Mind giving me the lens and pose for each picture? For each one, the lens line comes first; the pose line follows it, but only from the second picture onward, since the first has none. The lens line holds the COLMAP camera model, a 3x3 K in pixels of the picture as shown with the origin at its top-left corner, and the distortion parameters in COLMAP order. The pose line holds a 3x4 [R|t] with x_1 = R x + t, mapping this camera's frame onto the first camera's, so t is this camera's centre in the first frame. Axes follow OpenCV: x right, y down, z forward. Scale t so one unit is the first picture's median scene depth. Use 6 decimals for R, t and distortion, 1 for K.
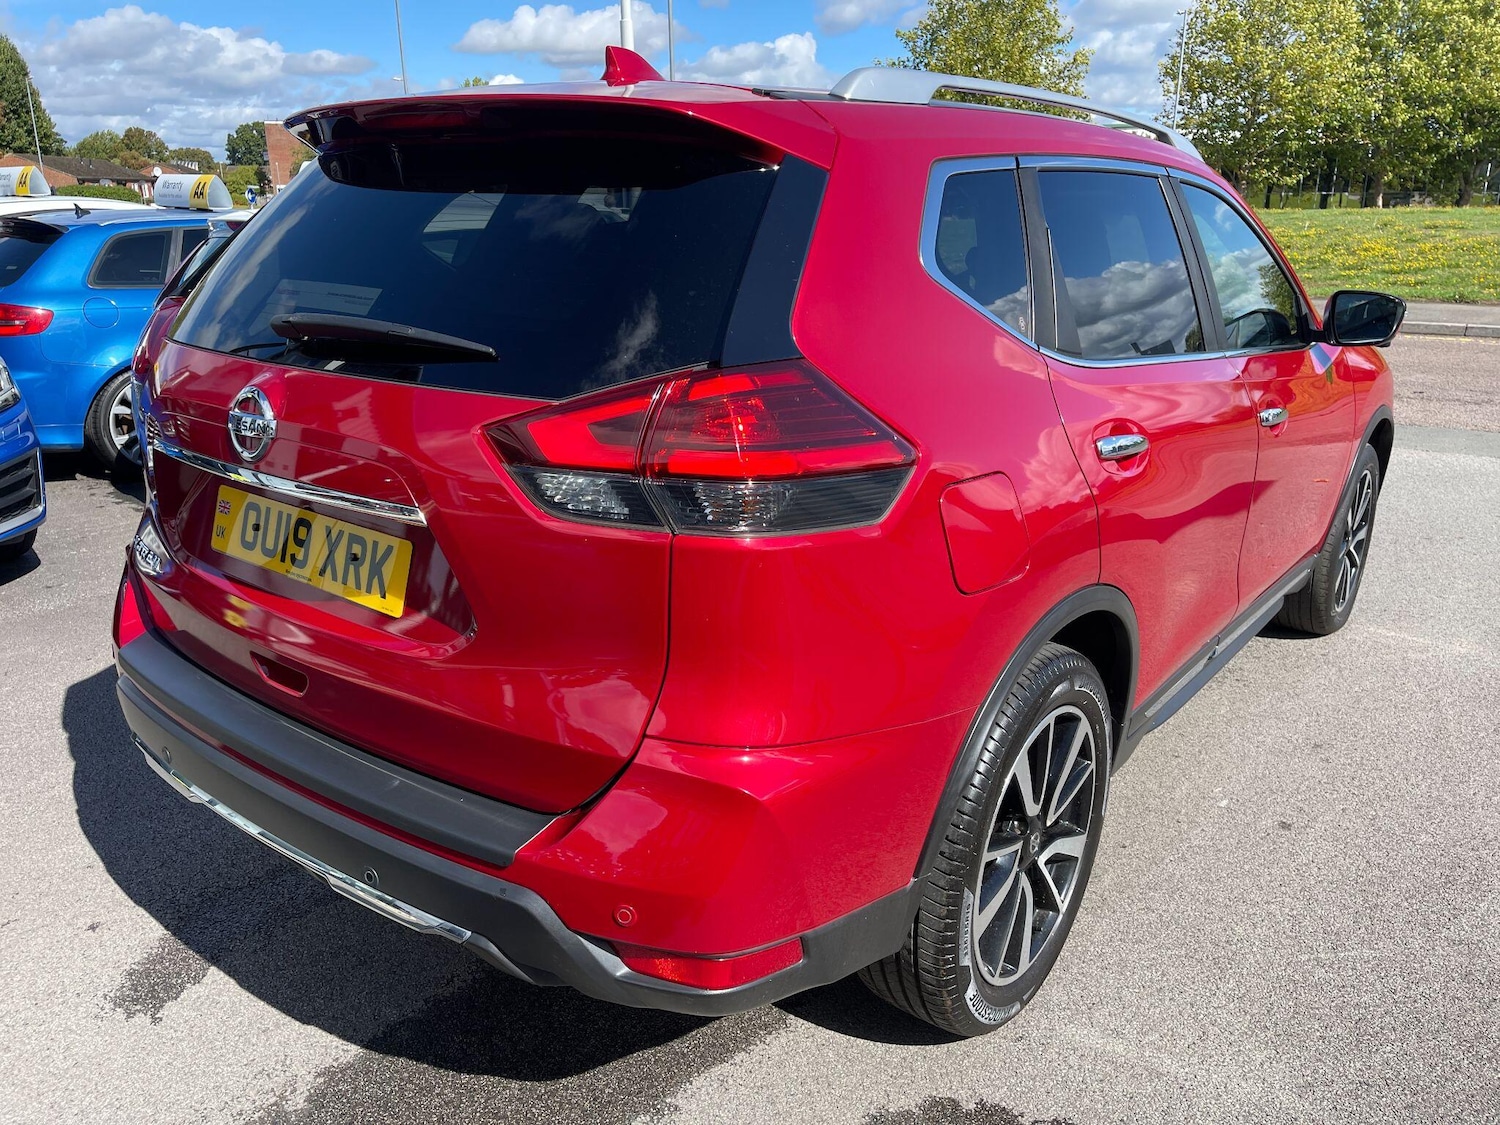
lens RADIAL K [[1136.4, 0, 737.0], [0, 1136.4, 572.1], [0, 0, 1]] dist [0.083582, -0.112062]
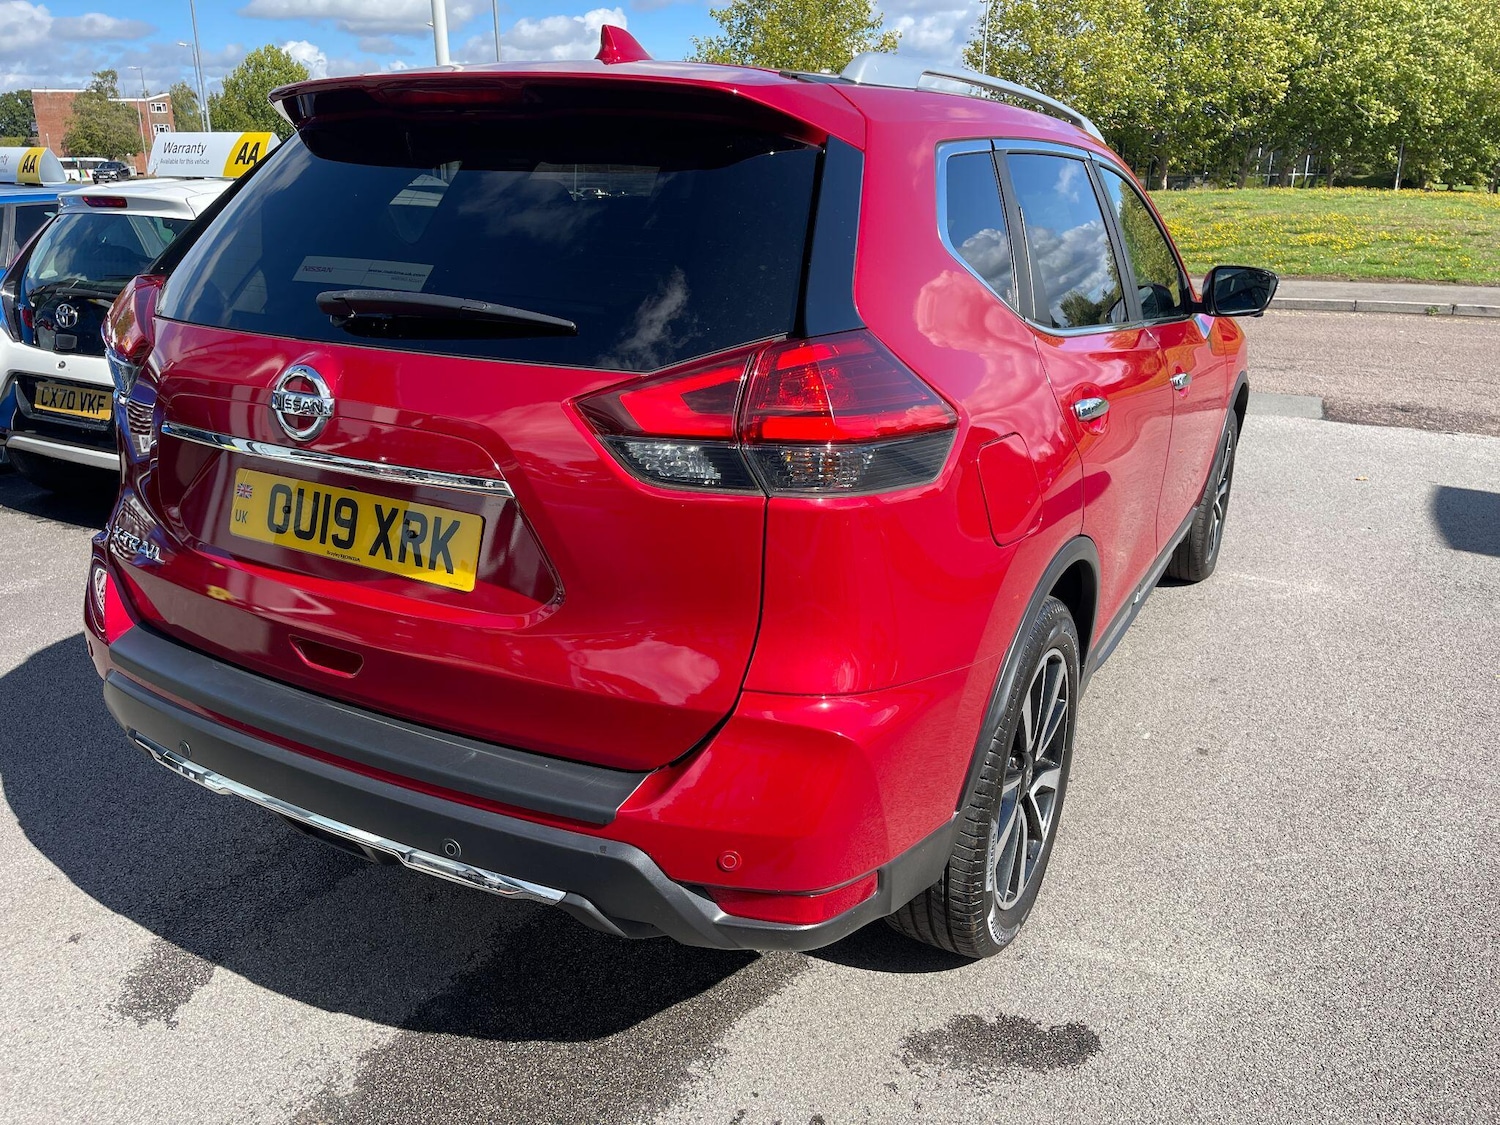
lens RADIAL K [[1136.4, 0, 740.7], [0, 1136.4, 569.1], [0, 0, 1]] dist [0.083582, -0.112062]
pose [[0.987334, -0.044023, 0.152422, -0.166769], [0.041801, 0.998968, 0.017757, 0.009568], [-0.153047, -0.011161, 0.988156, -0.026808]]
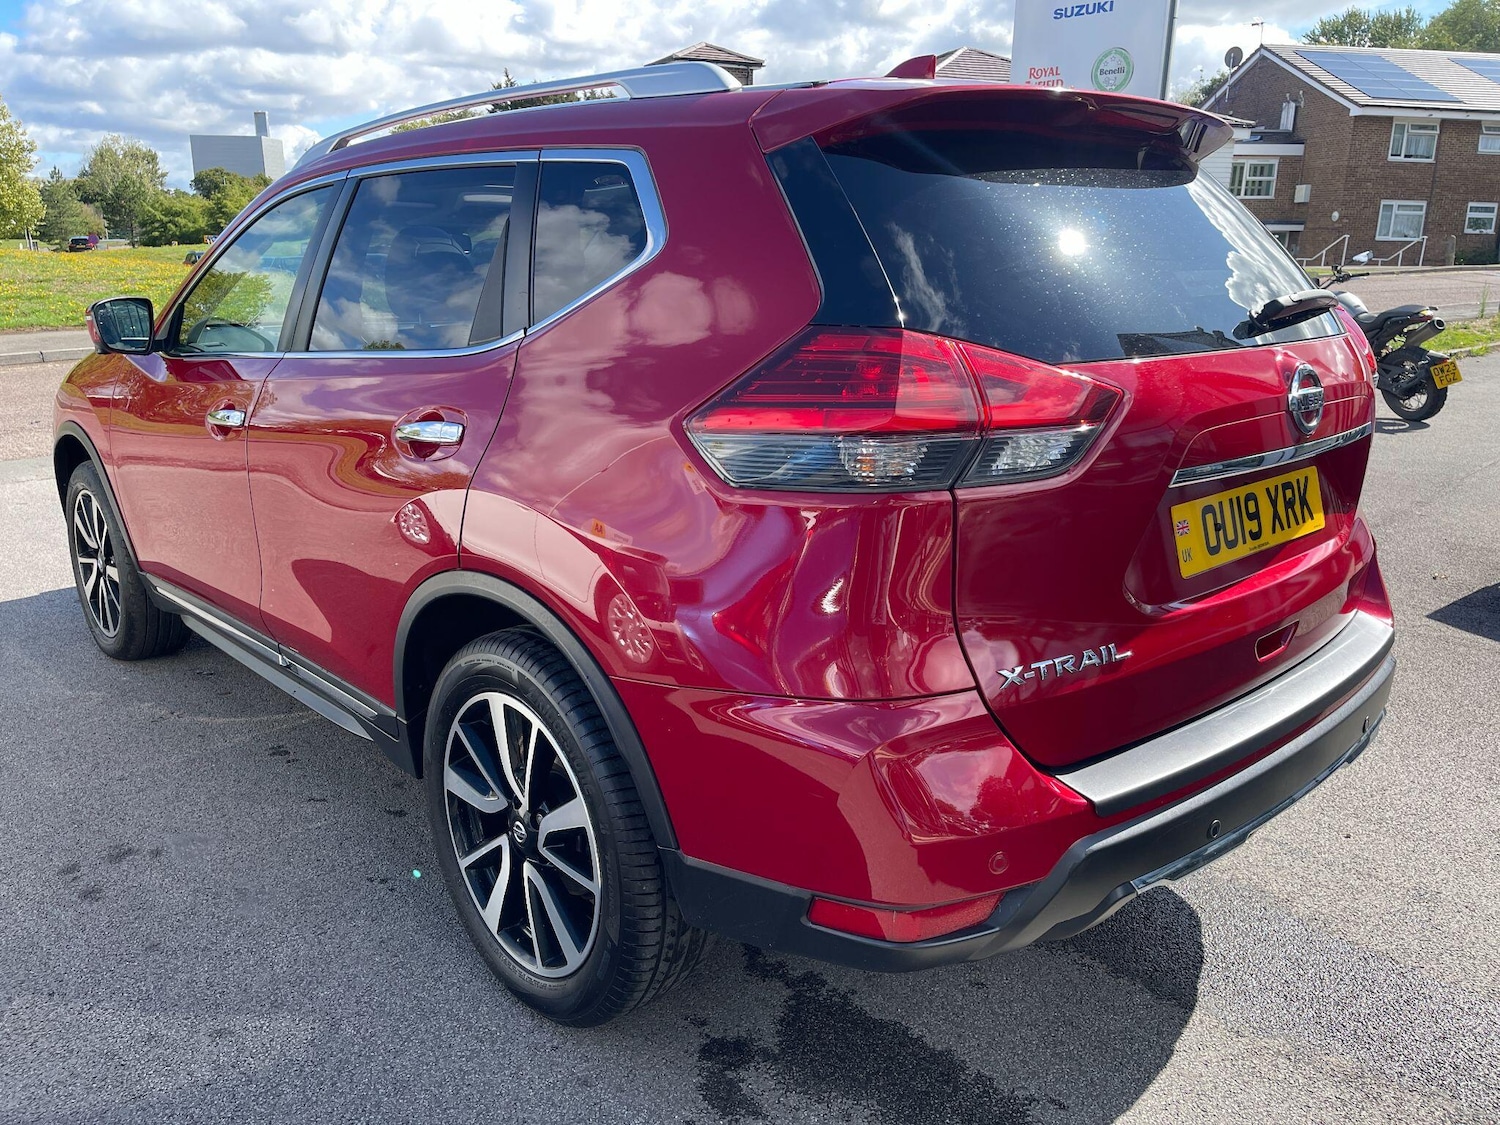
lens RADIAL K [[1136.4, 0, 744.7], [0, 1136.4, 561.6], [0, 0, 1]] dist [0.083582, -0.112062]
pose [[0.157244, -0.270535, 0.949782, -1.253598], [0.307130, 0.927450, 0.213326, -0.303329], [-0.938587, 0.258162, 0.228925, 1.031875]]
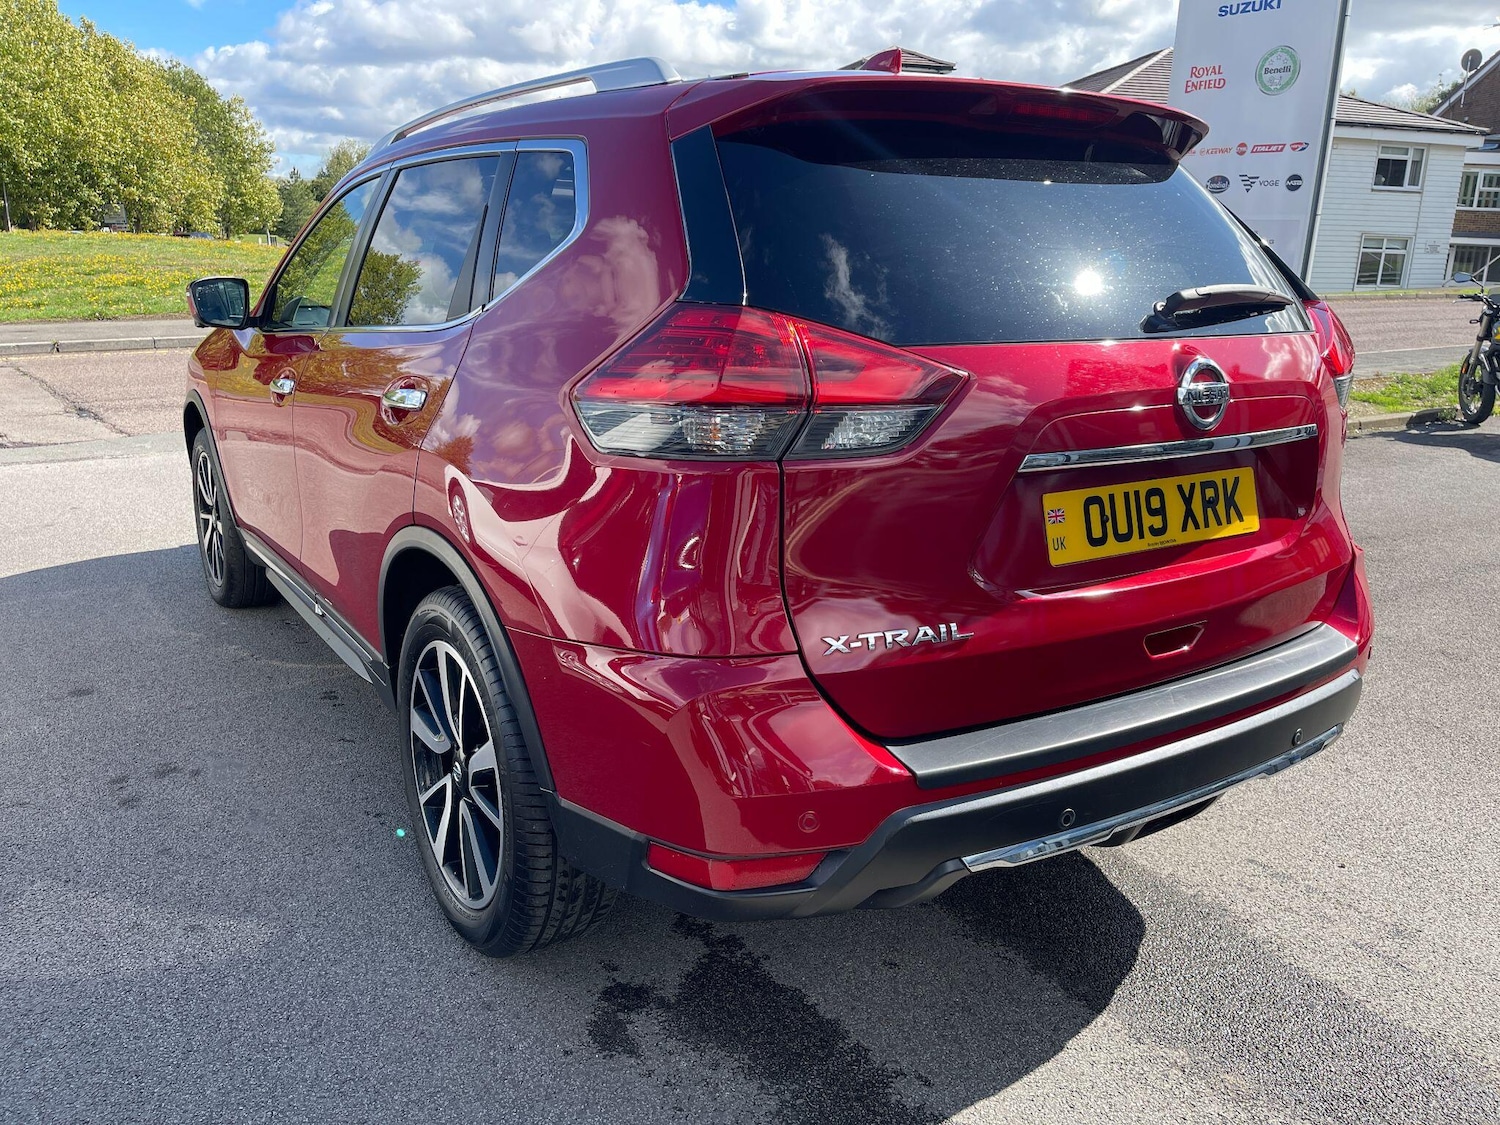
lens RADIAL K [[1136.4, 0, 740.9], [0, 1136.4, 563.7], [0, 0, 1]] dist [0.083582, -0.112062]
pose [[0.317796, -0.254204, 0.913447, -1.248773], [0.280183, 0.945545, 0.165659, -0.220847], [-0.905816, 0.203287, 0.371714, 0.824385]]
